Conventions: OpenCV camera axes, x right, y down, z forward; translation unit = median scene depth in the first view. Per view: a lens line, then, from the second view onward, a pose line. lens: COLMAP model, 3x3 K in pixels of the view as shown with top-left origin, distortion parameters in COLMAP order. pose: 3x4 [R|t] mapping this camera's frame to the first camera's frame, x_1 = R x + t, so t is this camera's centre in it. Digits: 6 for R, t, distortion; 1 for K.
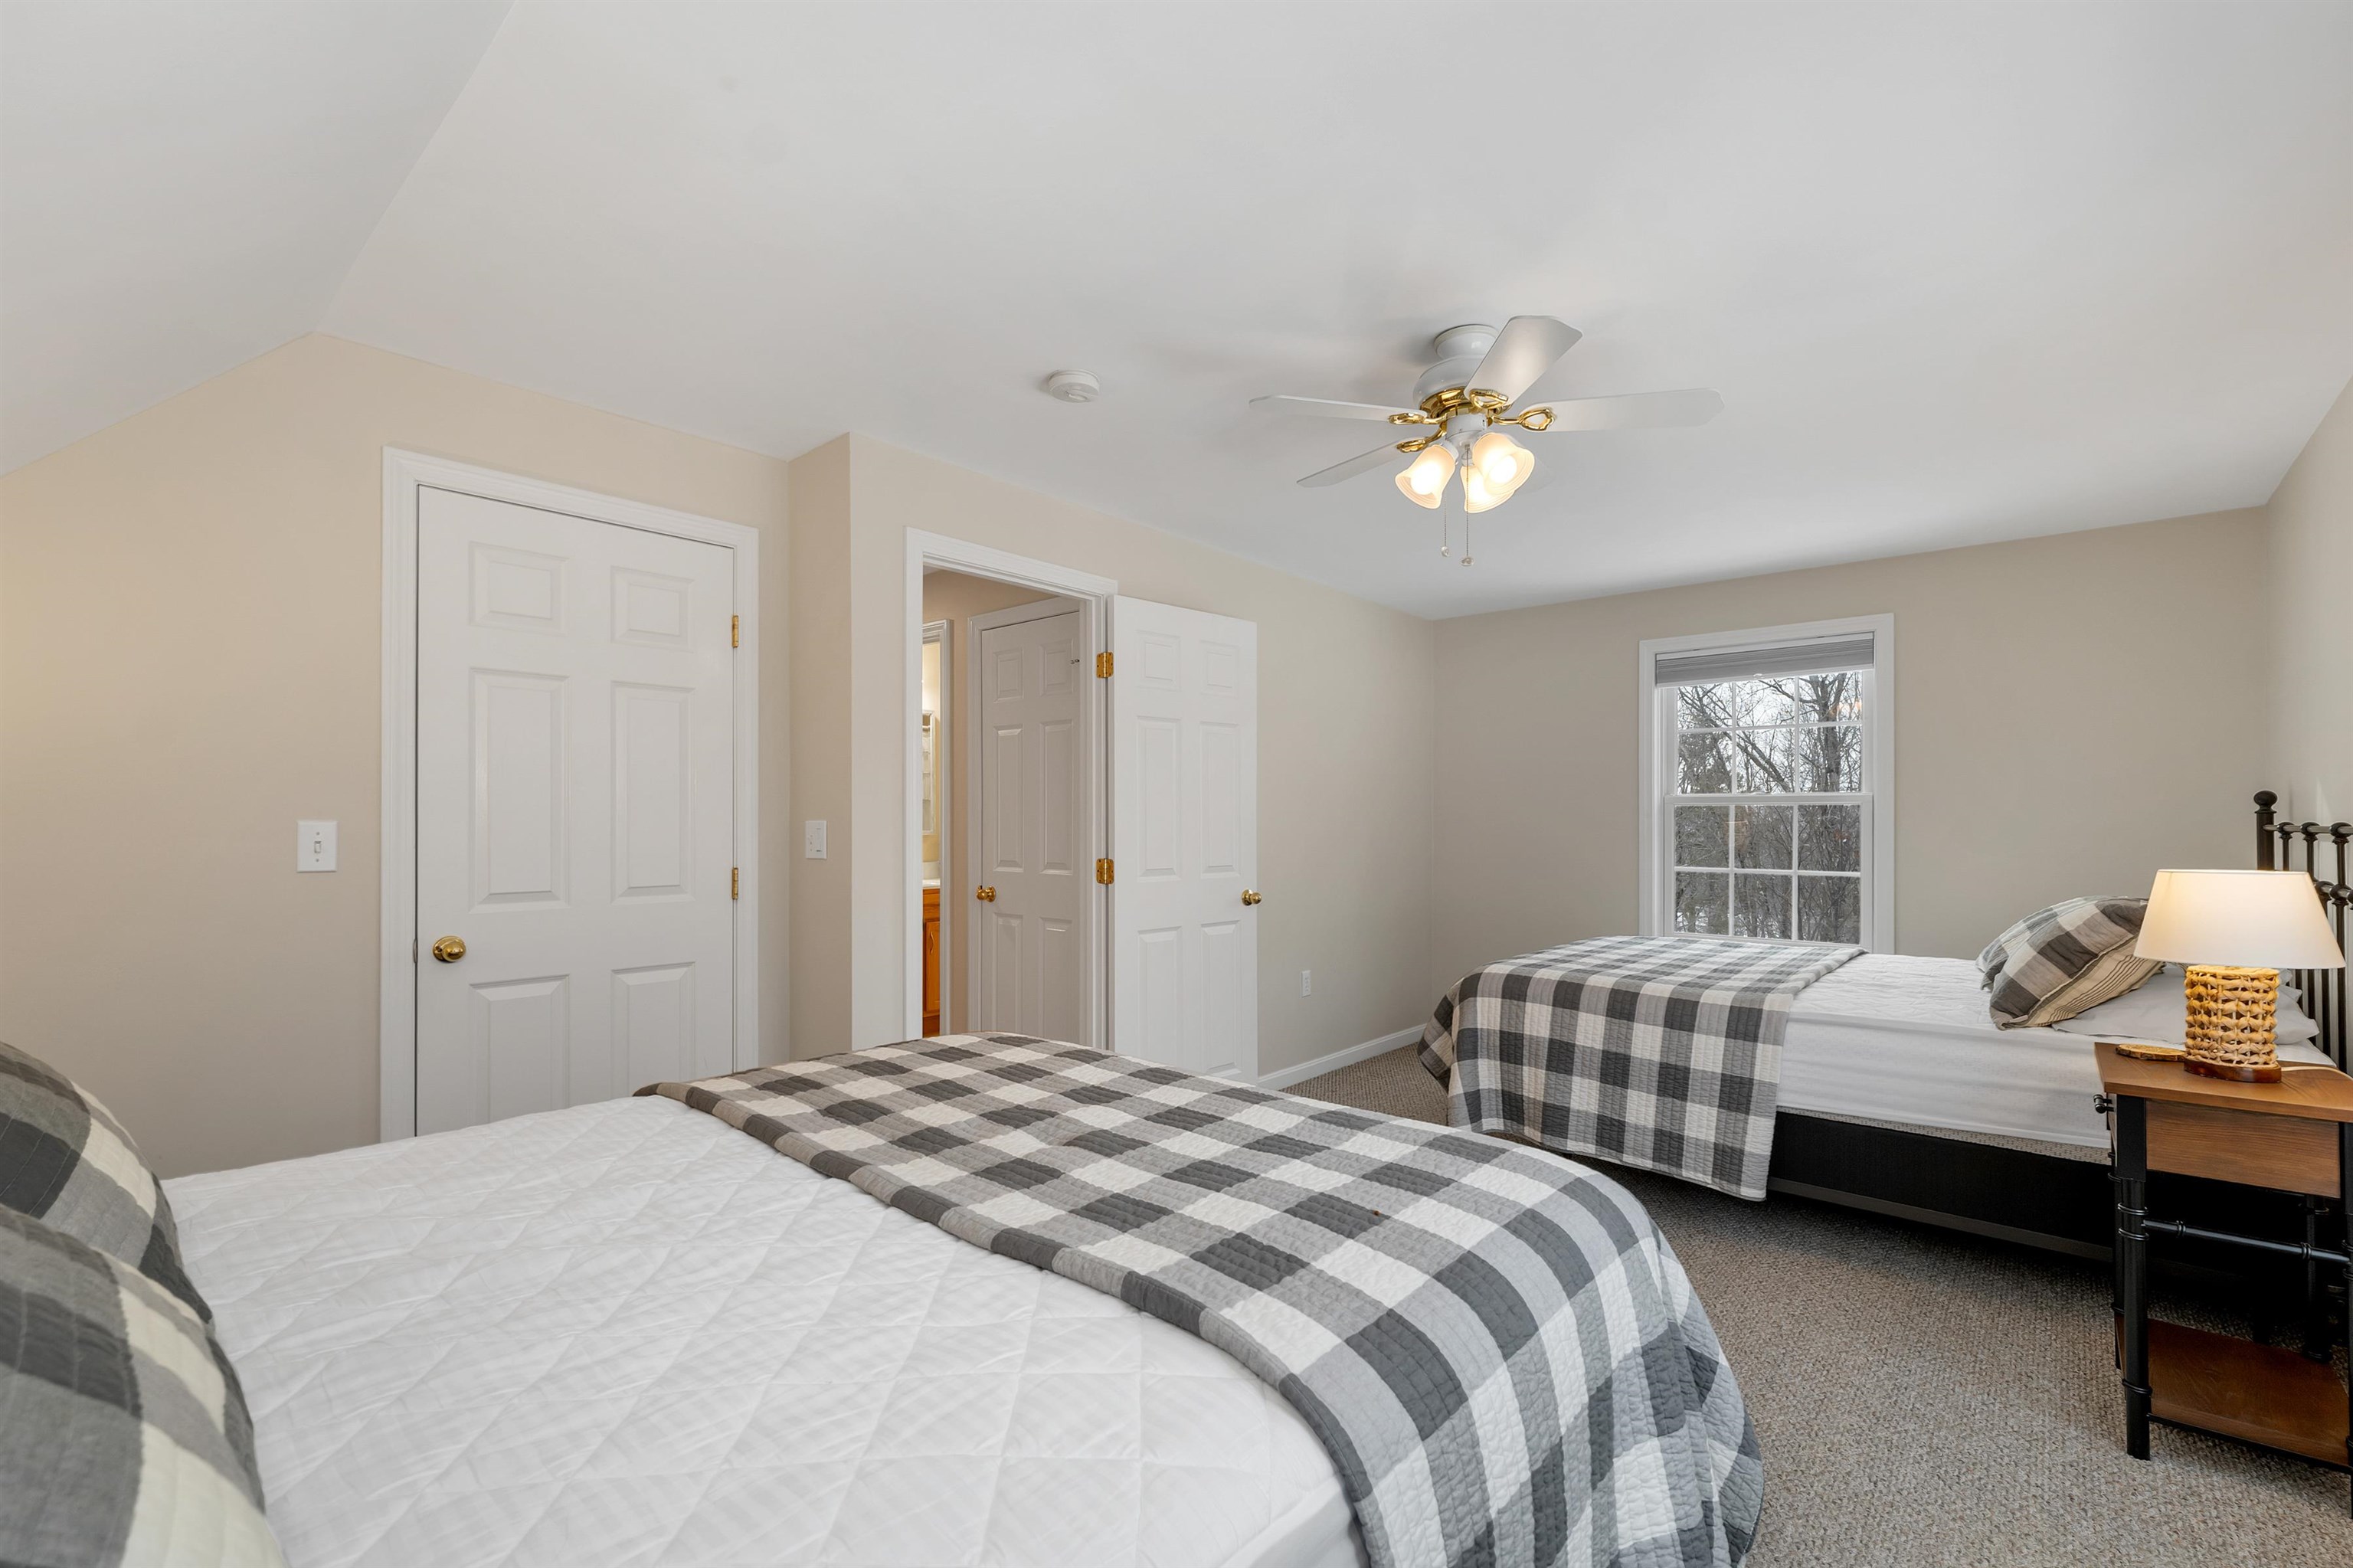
lens RADIAL K [[1015.4, 0, 1173.2], [0, 1015.4, 826.4], [0, 0, 1]] dist [0.001580, 0.000155]
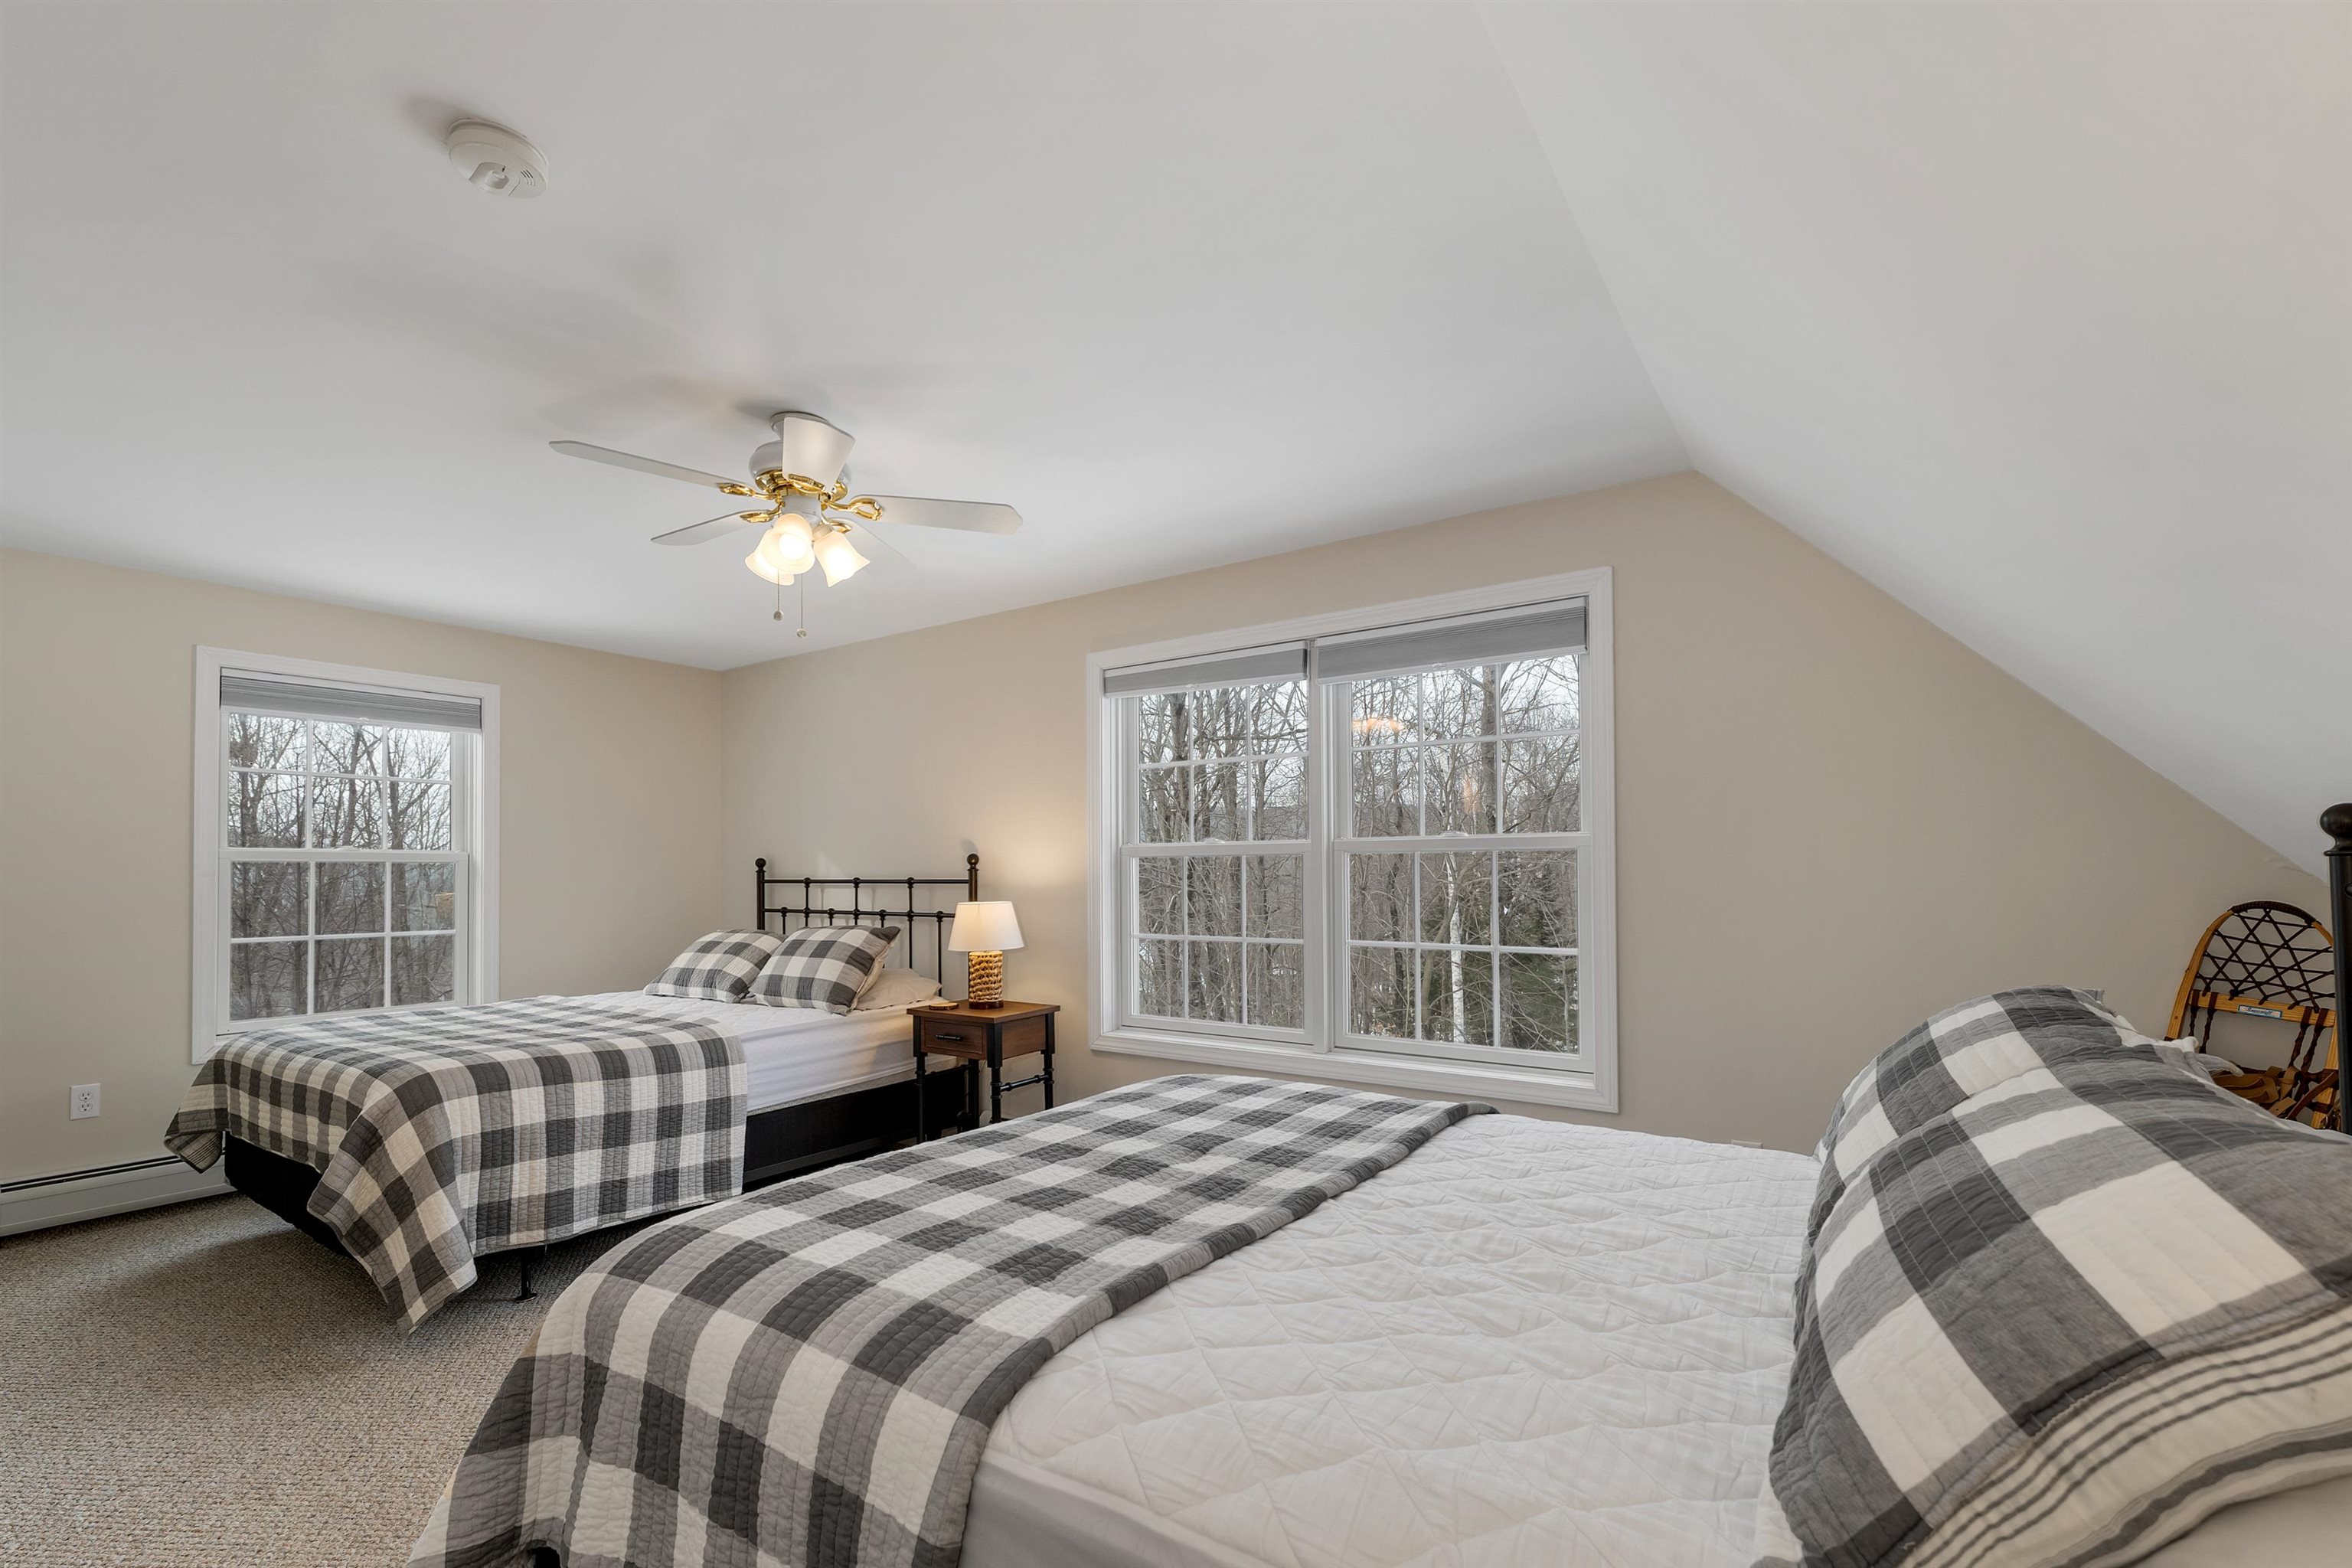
lens RADIAL K [[996.5, 0, 1174.7], [0, 996.5, 855.6], [0, 0, 1]] dist [-0.000558, -0.000180]
pose [[-0.102839, 0.013046, 0.994612, -0.648322], [0.009810, 0.999879, -0.012101, -0.013240], [-0.994650, 0.008512, -0.102955, 0.605785]]
